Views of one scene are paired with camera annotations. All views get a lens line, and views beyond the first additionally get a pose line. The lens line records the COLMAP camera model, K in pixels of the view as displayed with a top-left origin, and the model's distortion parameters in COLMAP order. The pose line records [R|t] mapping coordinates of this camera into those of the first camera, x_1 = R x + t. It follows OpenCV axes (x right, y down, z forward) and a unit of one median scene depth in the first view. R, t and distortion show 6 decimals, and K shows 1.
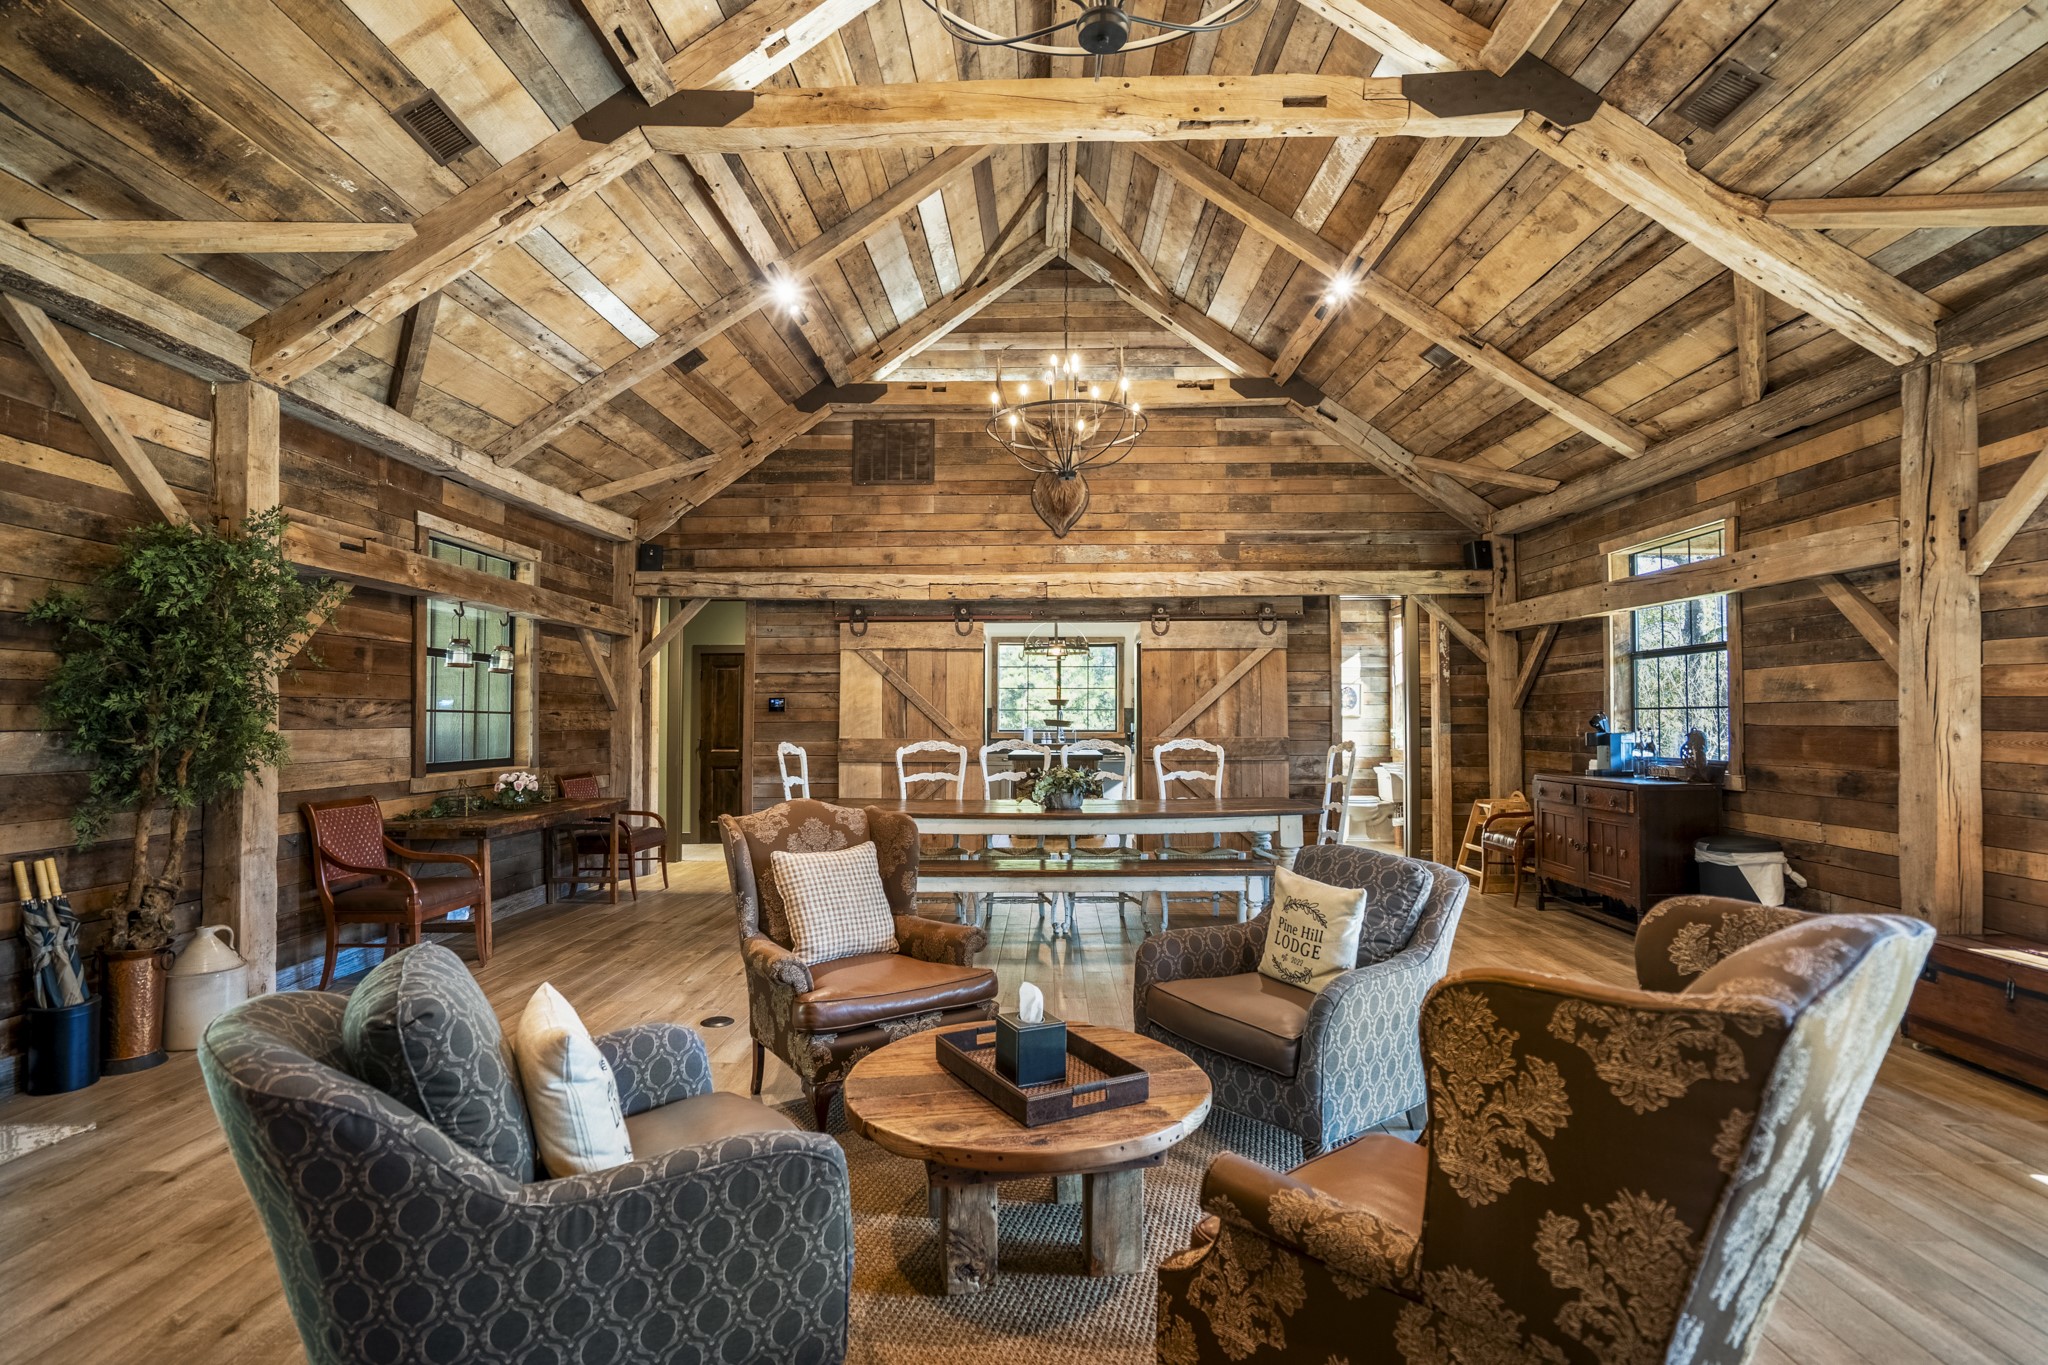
lens RADIAL K [[977.3, 0, 1014.1], [0, 977.3, 684.4], [0, 0, 1]] dist [-0.058661, 0.023040]
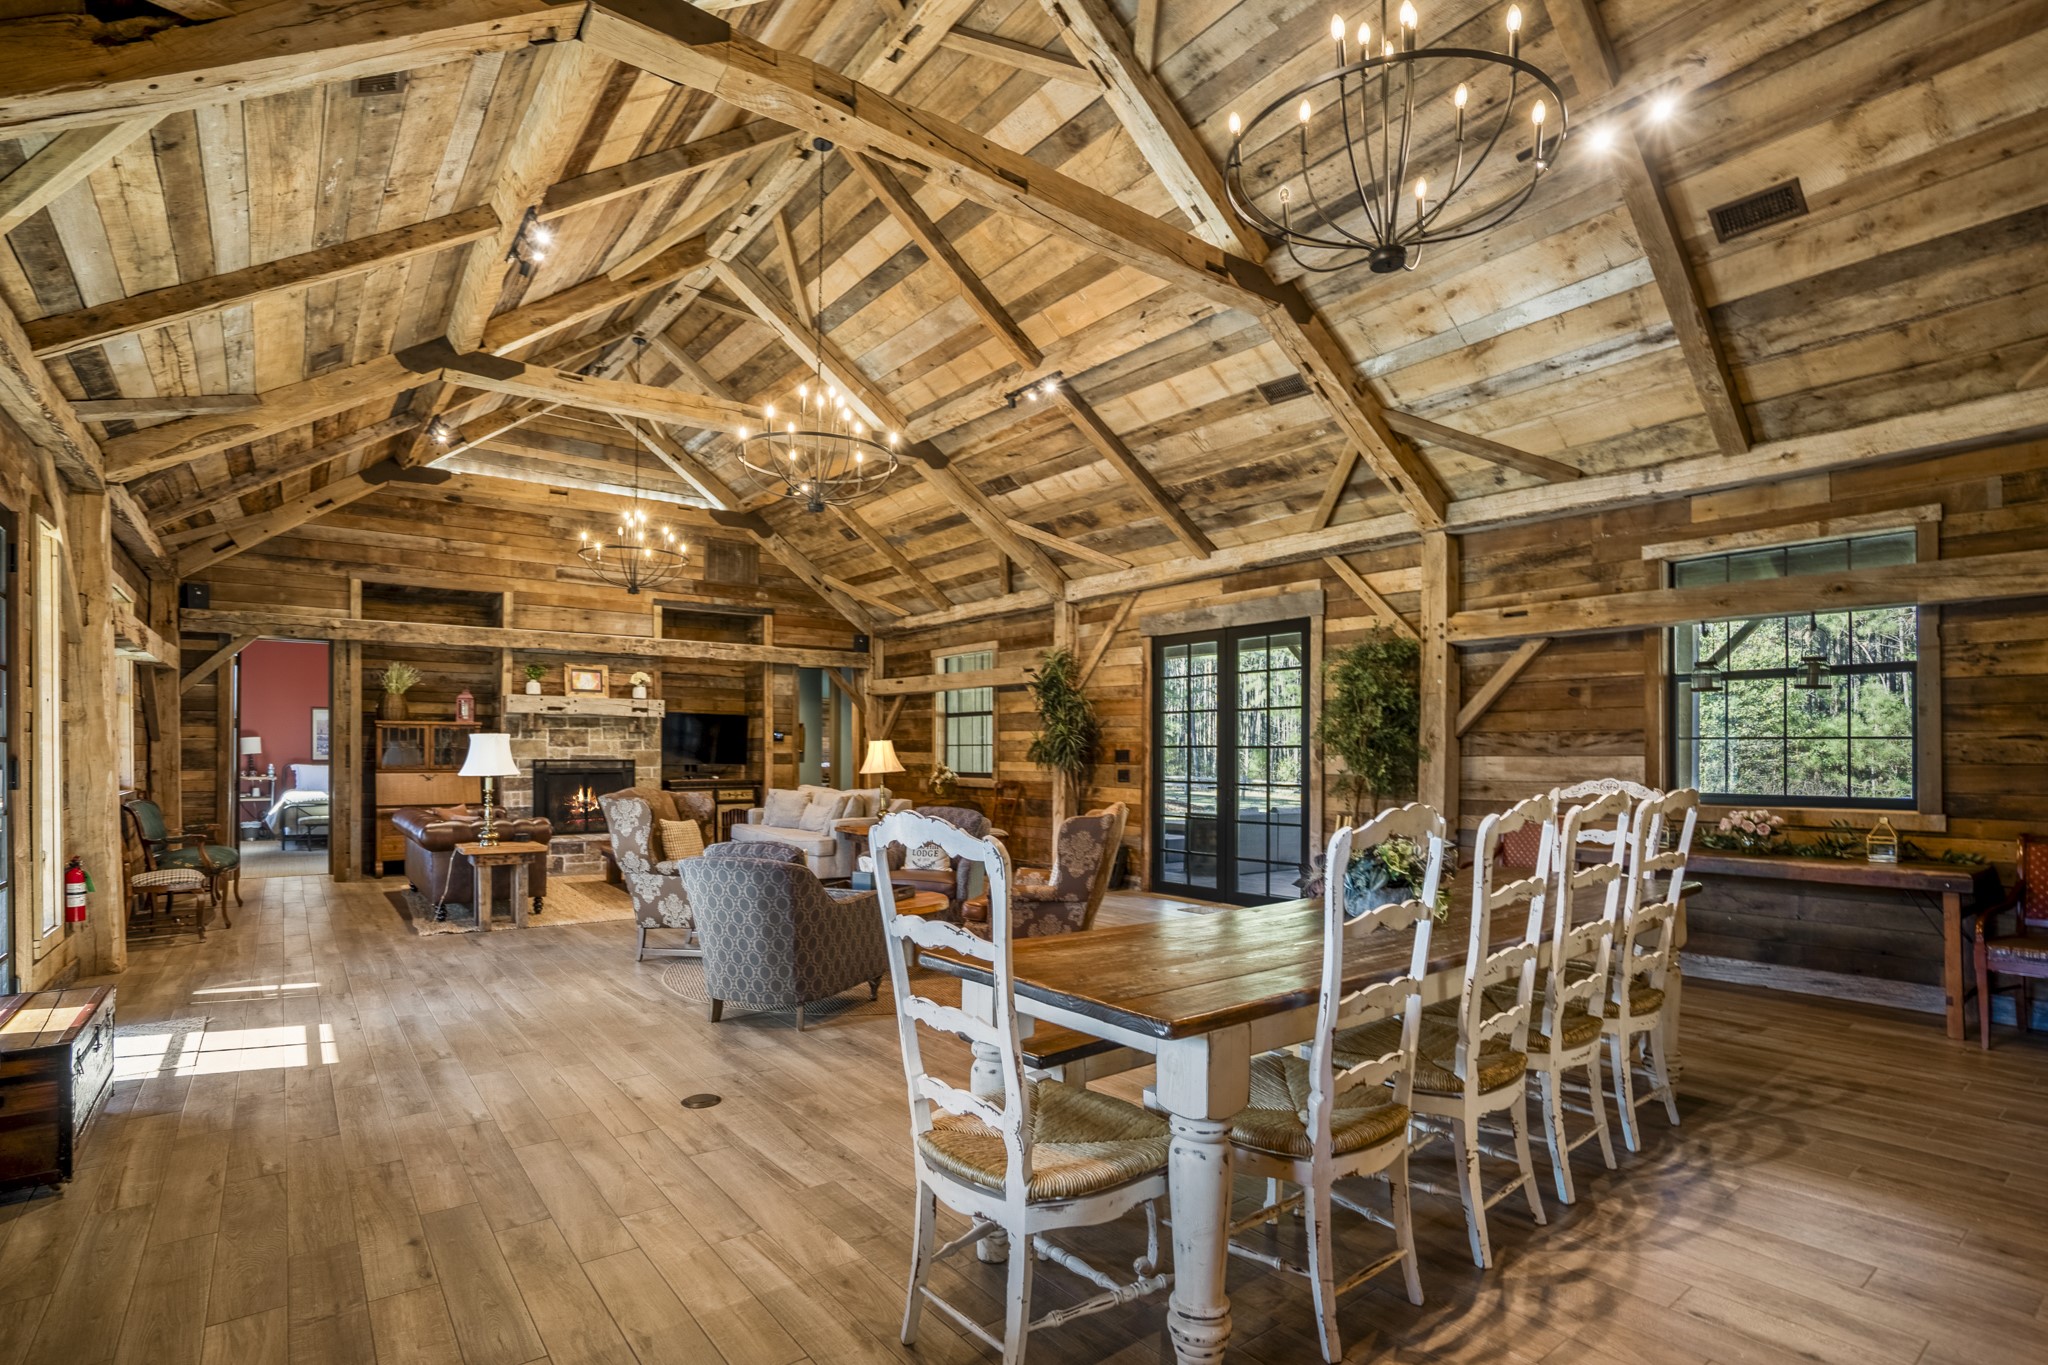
lens RADIAL K [[1002.3, 0, 1008.5], [0, 1002.3, 738.6], [0, 0, 1]] dist [-0.065284, 0.034765]
pose [[-0.780895, -0.008592, -0.624603, 0.468181], [0.022996, 0.998832, -0.042491, 0.045360], [0.624239, -0.047544, -0.779786, 1.132304]]
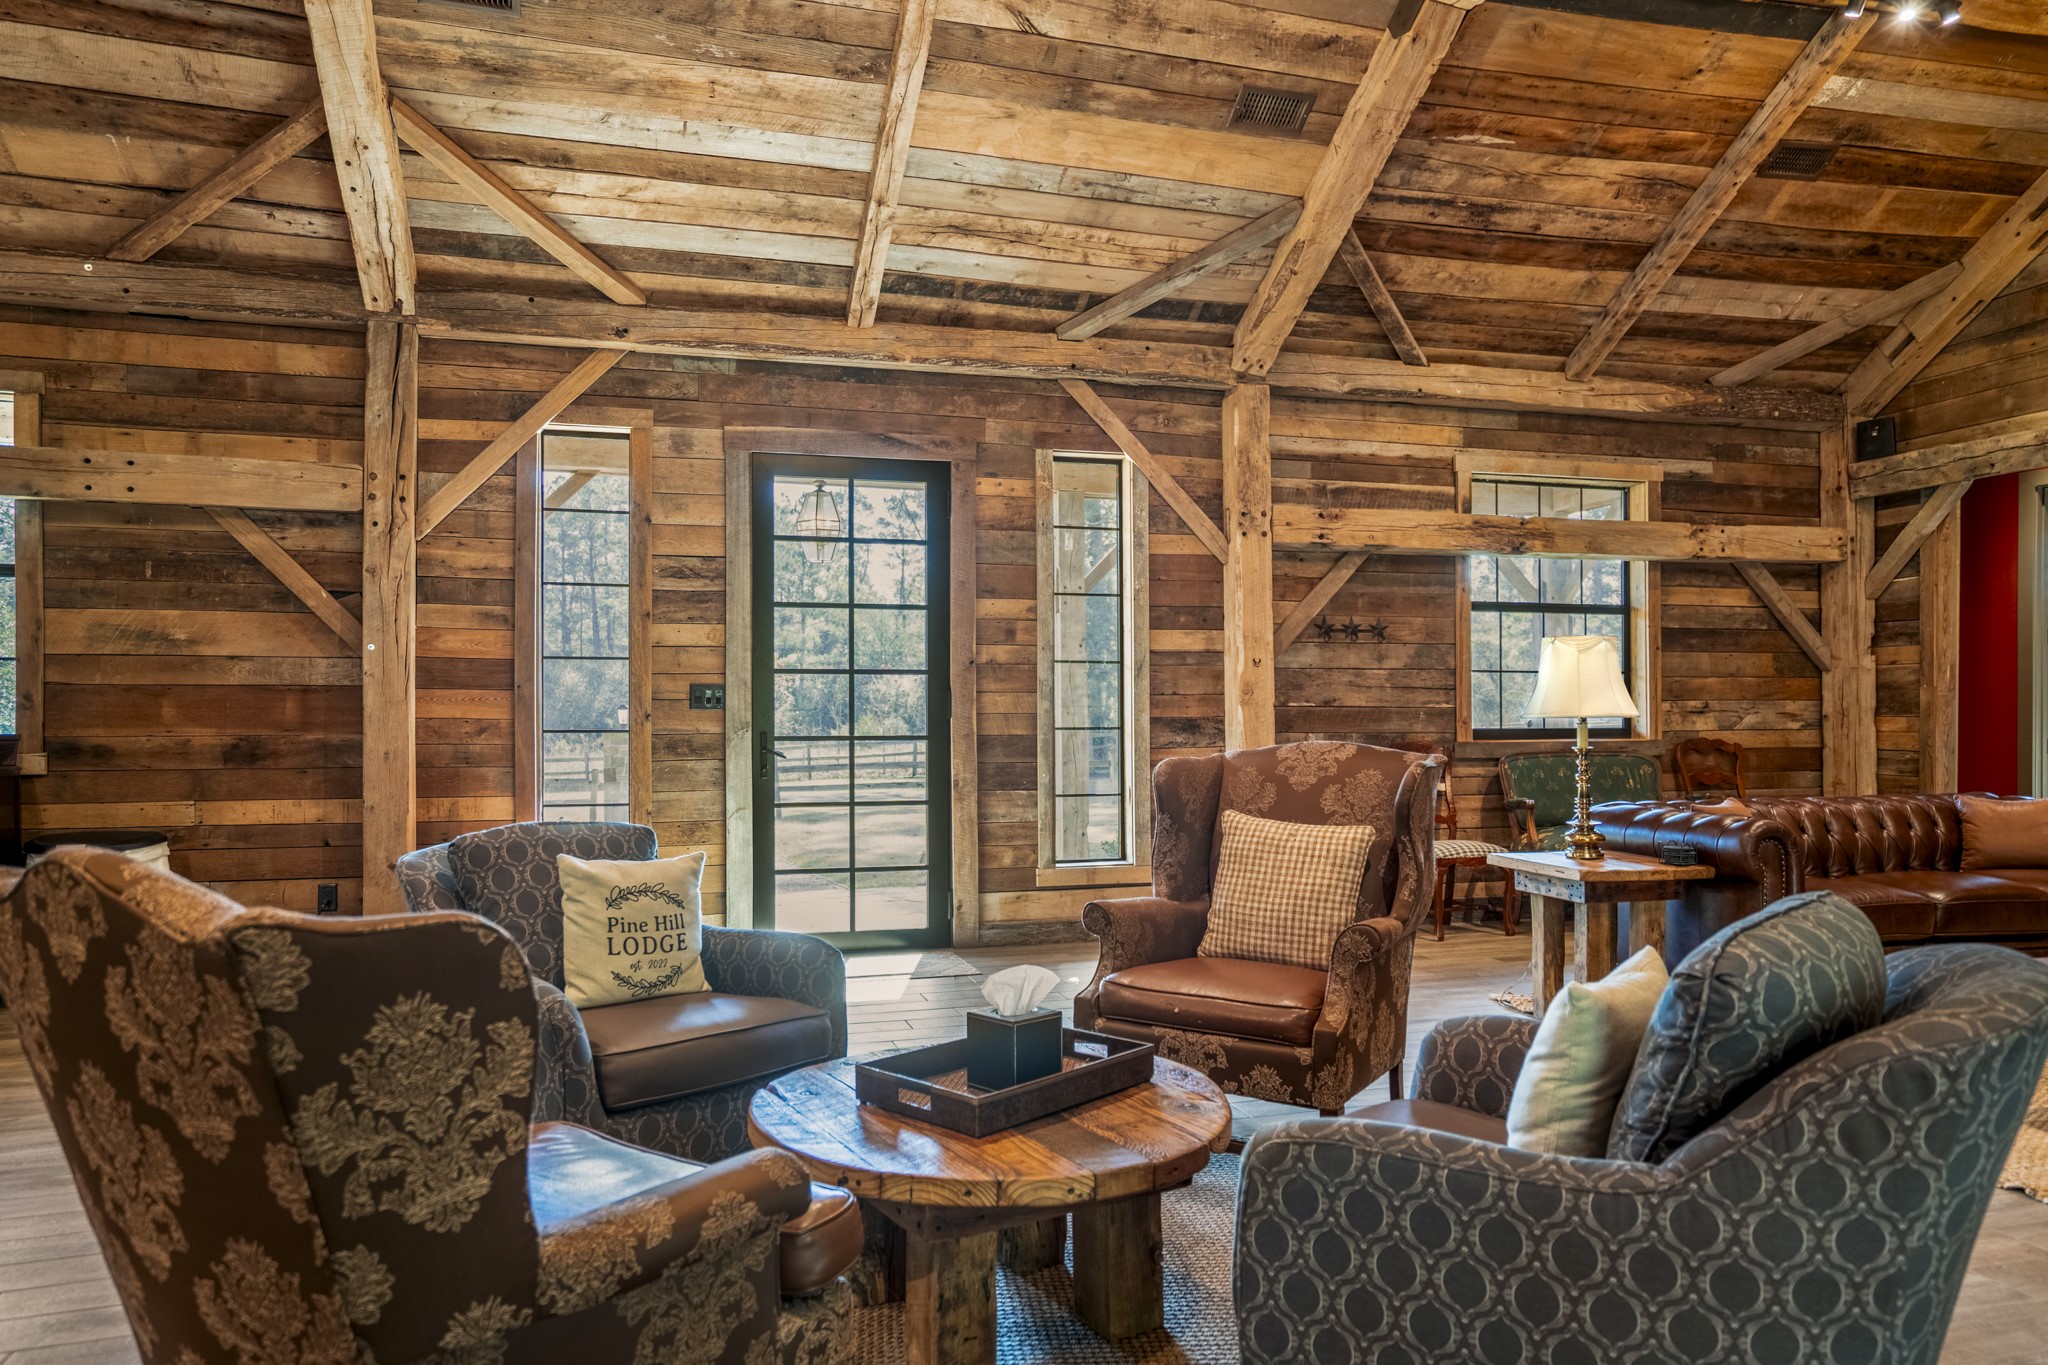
lens RADIAL K [[1362.9, 0, 1027.8], [0, 1362.9, 713.0], [0, 0, 1]] dist [-0.033224, 0.065477]
pose [[-0.310396, 0.002467, 0.950604, -0.358171], [-0.032842, 0.999372, -0.013318, 0.042368], [-0.950040, -0.035353, -0.310120, 0.472139]]
